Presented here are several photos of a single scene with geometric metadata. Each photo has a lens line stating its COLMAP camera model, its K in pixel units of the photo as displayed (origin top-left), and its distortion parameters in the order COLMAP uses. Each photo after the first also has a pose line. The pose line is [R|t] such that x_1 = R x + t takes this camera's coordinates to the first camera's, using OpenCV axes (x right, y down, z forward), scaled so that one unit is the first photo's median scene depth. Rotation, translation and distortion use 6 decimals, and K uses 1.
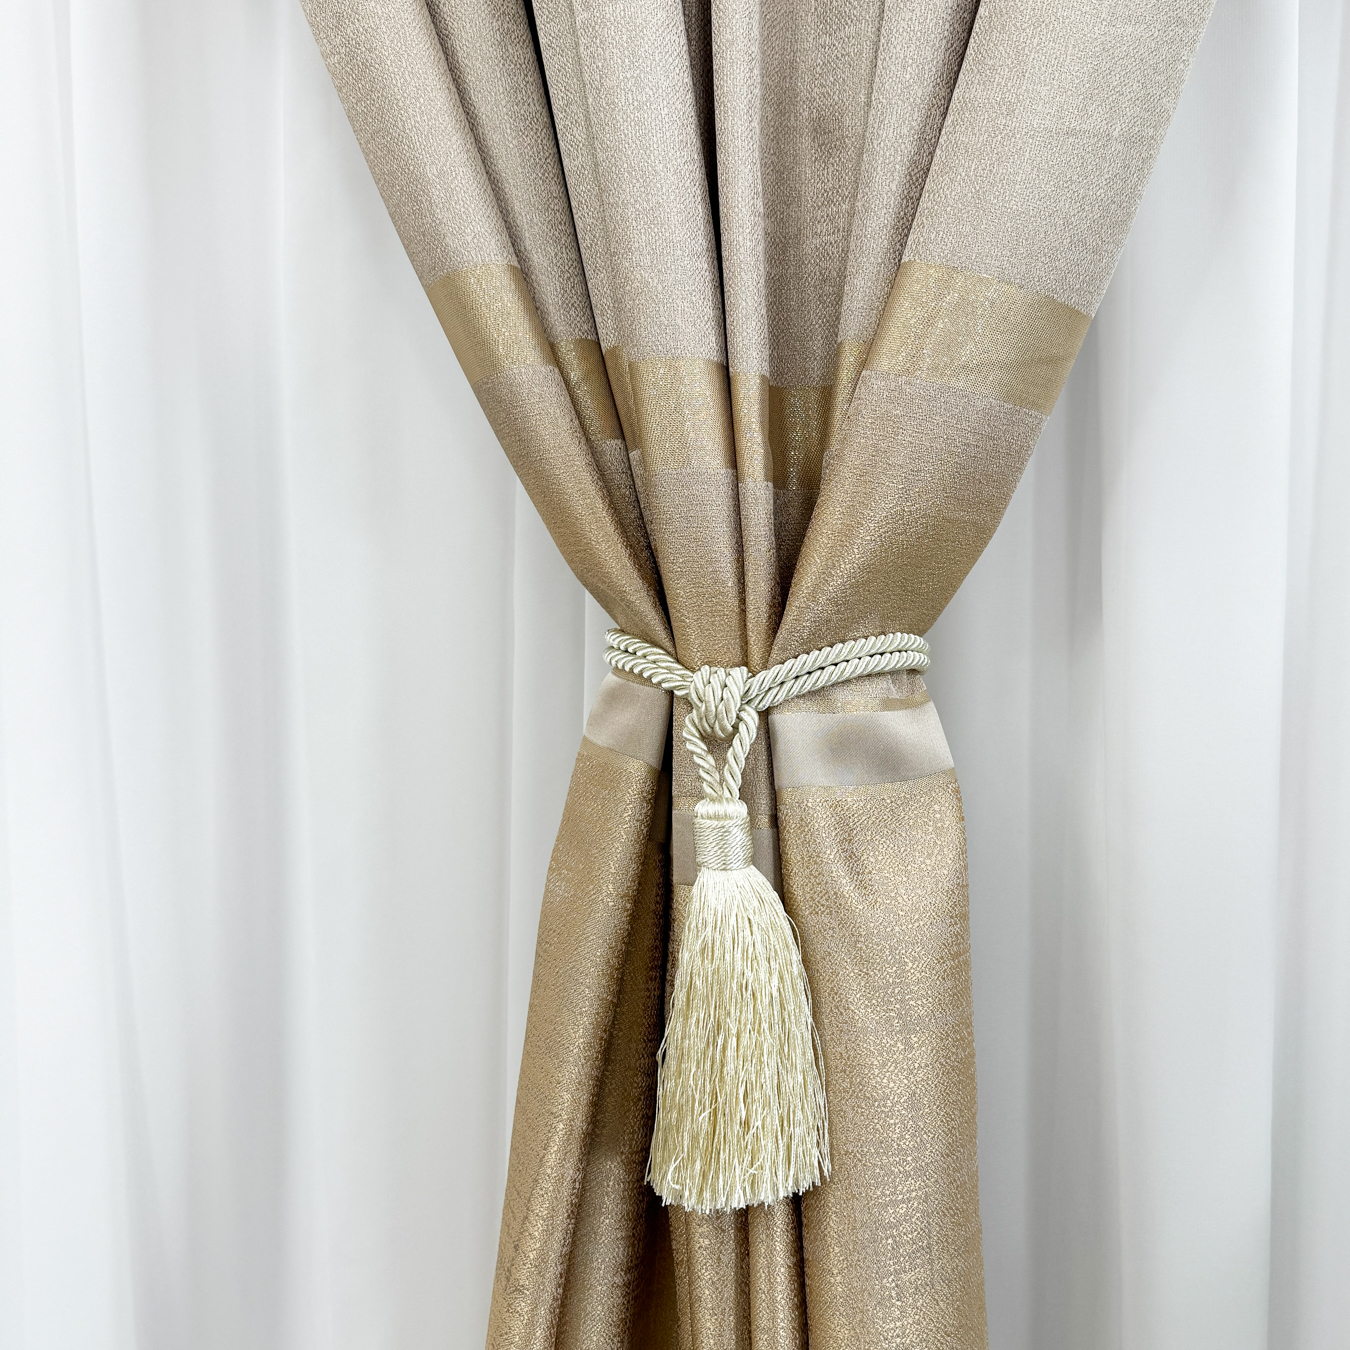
lens RADIAL K [[1237.5, 0, 687.3], [0, 1237.5, 683.0], [0, 0, 1]] dist [0.020291, 0.000000]
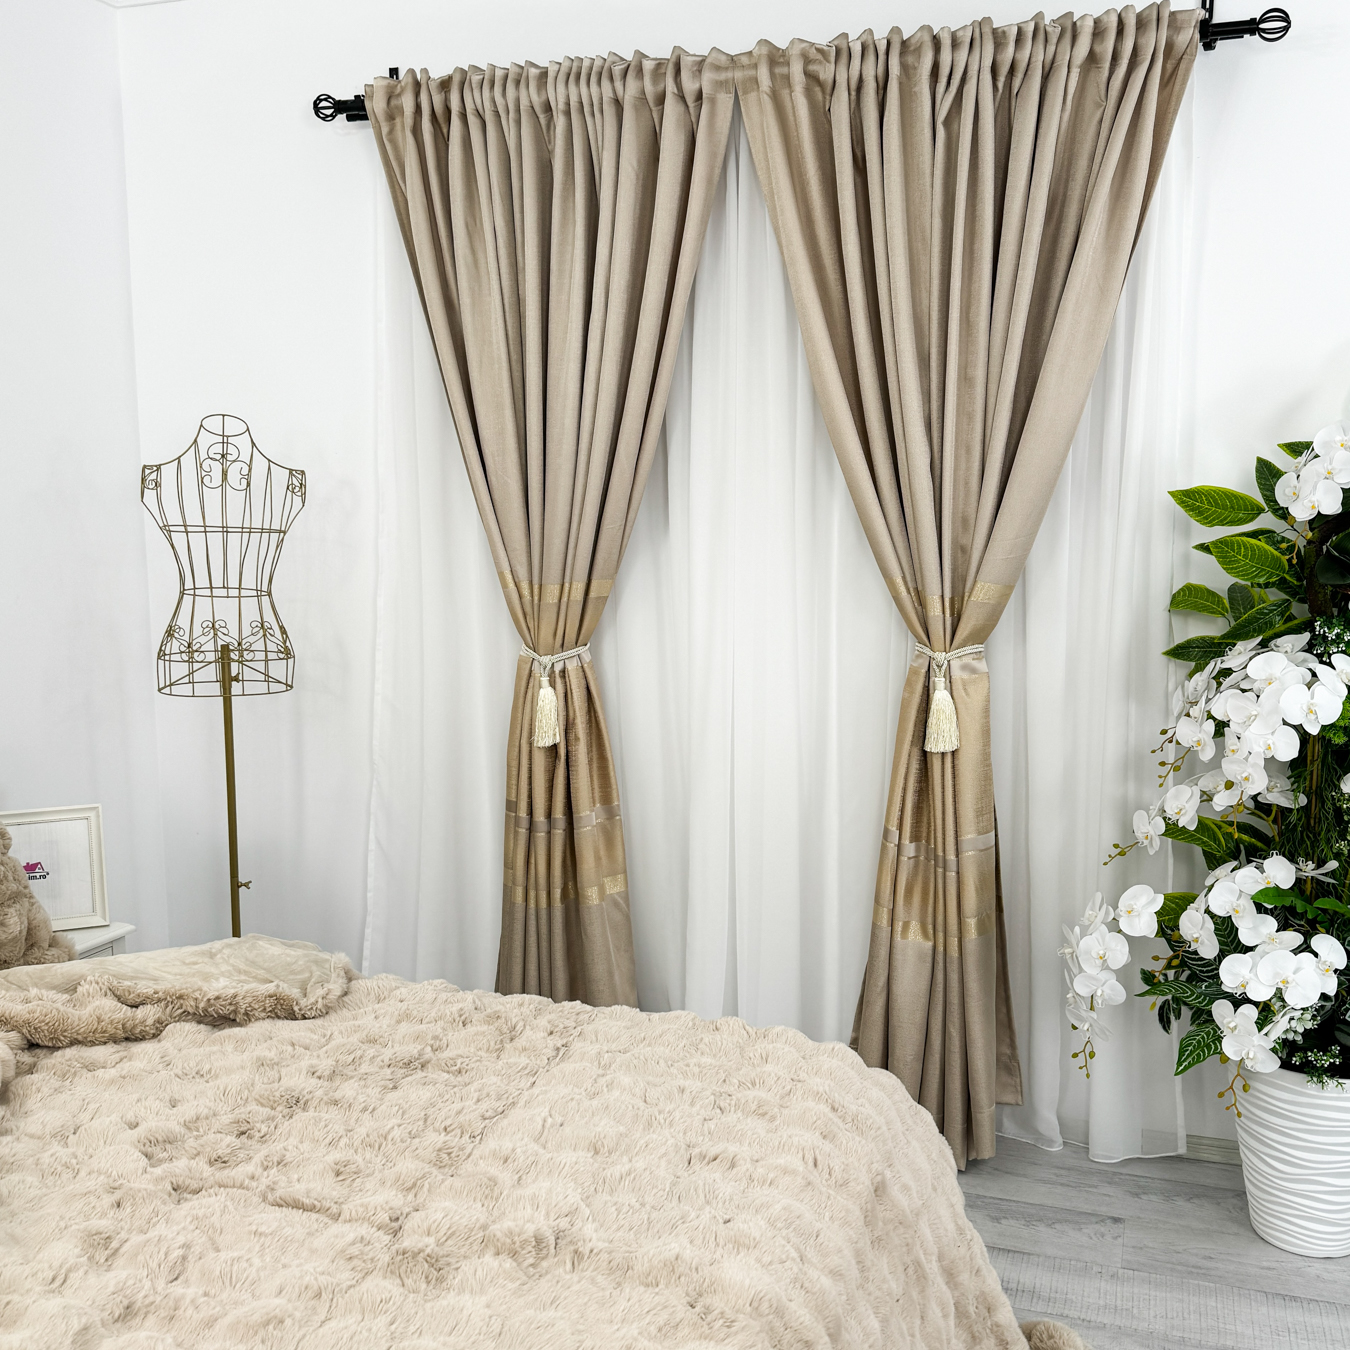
lens RADIAL K [[1237.5, 0, 677.5], [0, 1237.5, 662.7], [0, 0, 1]] dist [0.020291, 0.000000]
pose [[0.987689, 0.019320, -0.155230, -0.253326], [-0.008787, 0.997629, 0.068255, -0.311208], [0.156181, -0.066050, 0.985518, -4.273621]]
